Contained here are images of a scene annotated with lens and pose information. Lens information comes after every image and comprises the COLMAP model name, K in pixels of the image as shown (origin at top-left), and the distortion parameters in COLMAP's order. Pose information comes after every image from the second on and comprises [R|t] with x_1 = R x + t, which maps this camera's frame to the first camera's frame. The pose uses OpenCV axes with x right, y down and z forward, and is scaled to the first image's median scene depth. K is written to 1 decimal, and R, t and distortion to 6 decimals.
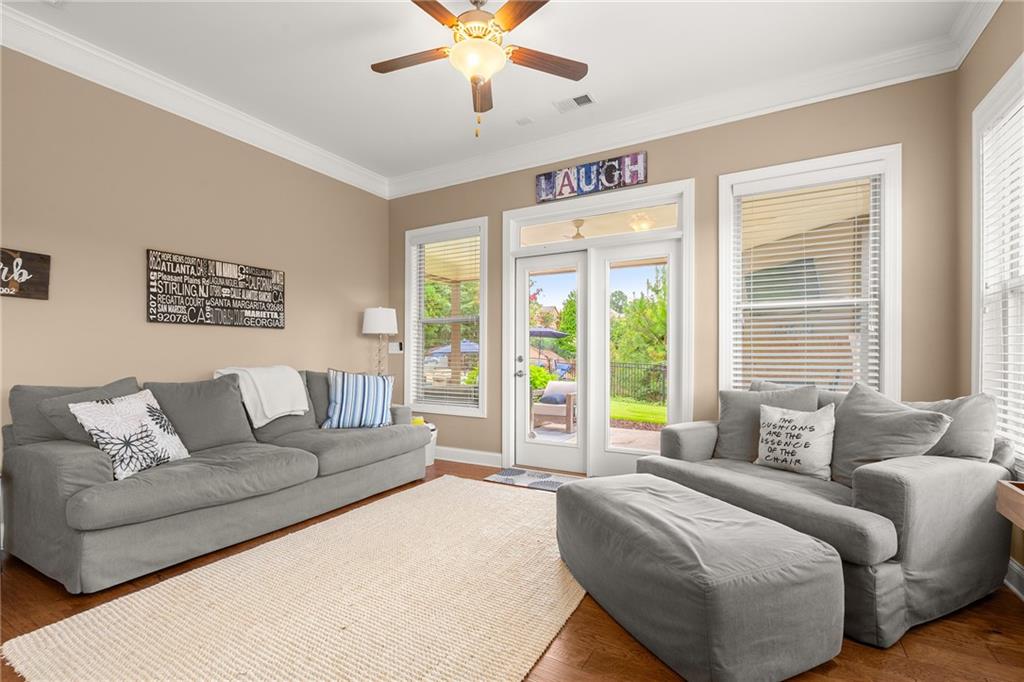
lens RADIAL K [[451.8, 0, 506.8], [0, 451.8, 353.7], [0, 0, 1]] dist [-0.003595, 0.000481]
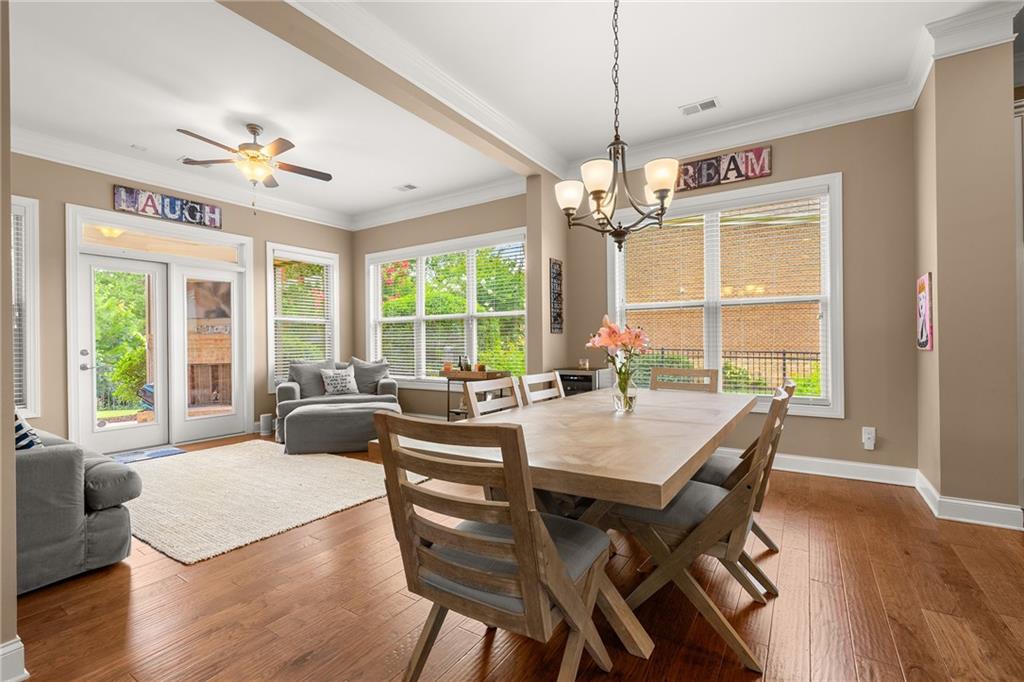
lens RADIAL K [[451.8, 0, 509.9], [0, 451.8, 338.0], [0, 0, 1]] dist [-0.003595, 0.000481]
pose [[0.071013, 0.007940, 0.997444, -1.030446], [0.006706, 0.999942, -0.008437, -0.007369], [-0.997453, 0.007288, 0.070956, -0.032853]]
